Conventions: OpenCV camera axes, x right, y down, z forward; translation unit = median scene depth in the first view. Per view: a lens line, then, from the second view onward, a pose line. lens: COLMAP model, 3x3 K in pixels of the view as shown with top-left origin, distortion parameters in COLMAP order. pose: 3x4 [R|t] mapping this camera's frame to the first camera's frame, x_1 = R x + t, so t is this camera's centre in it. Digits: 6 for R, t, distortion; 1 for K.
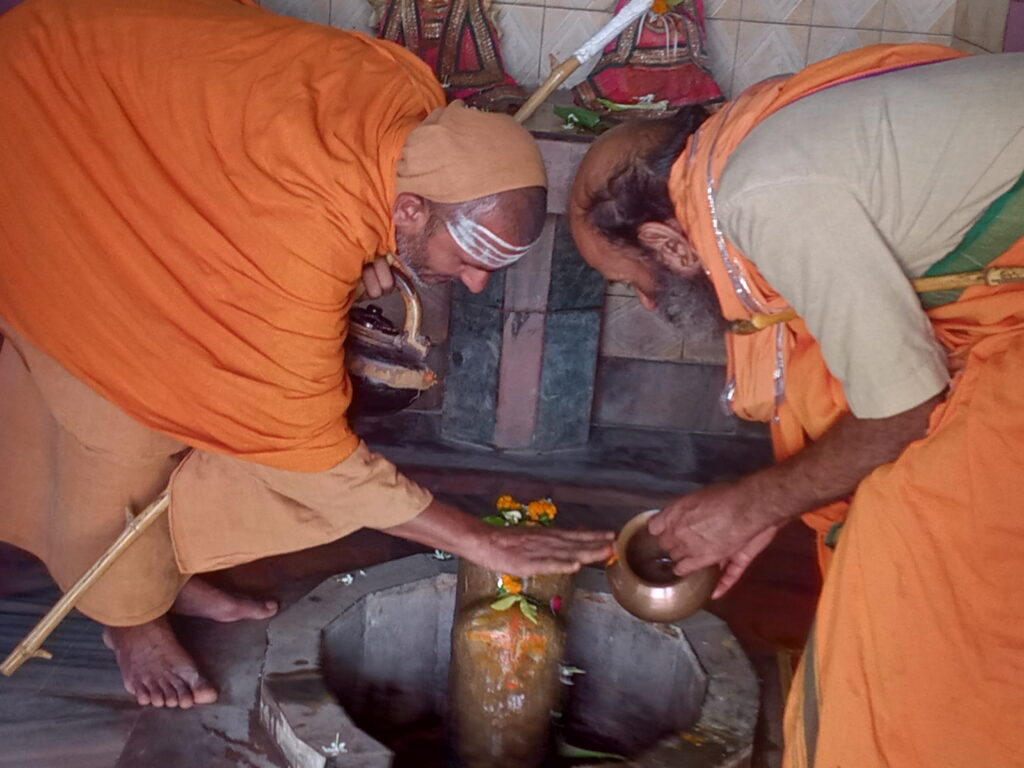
lens RADIAL K [[1691.7, 0, 505.3], [0, 1691.7, 383.6], [0, 0, 1]] dist [0.080981, -0.033201]
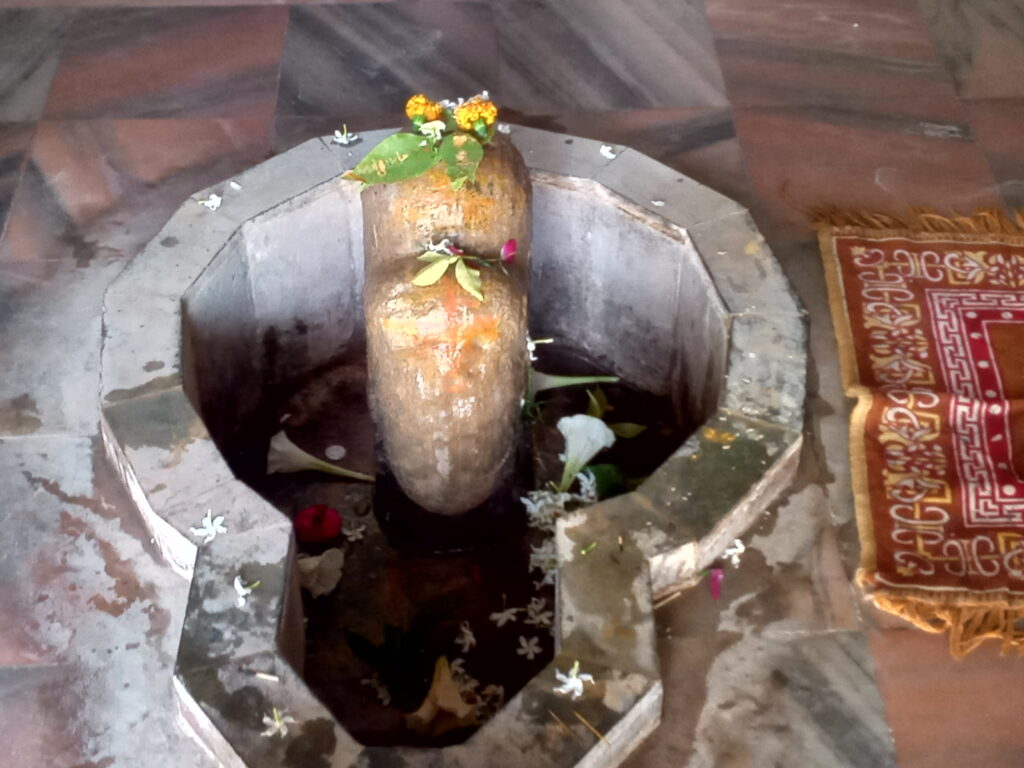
lens RADIAL K [[1684.7, 0, 512.0], [0, 1684.7, 384.0], [0, 0, 1]] dist [0.064545, 0.104785]
pose [[0.995113, -0.098740, -0.000606, 0.027272], [0.090860, 0.913253, 0.397132, -0.094924], [-0.038659, -0.395246, 0.917762, 0.360694]]
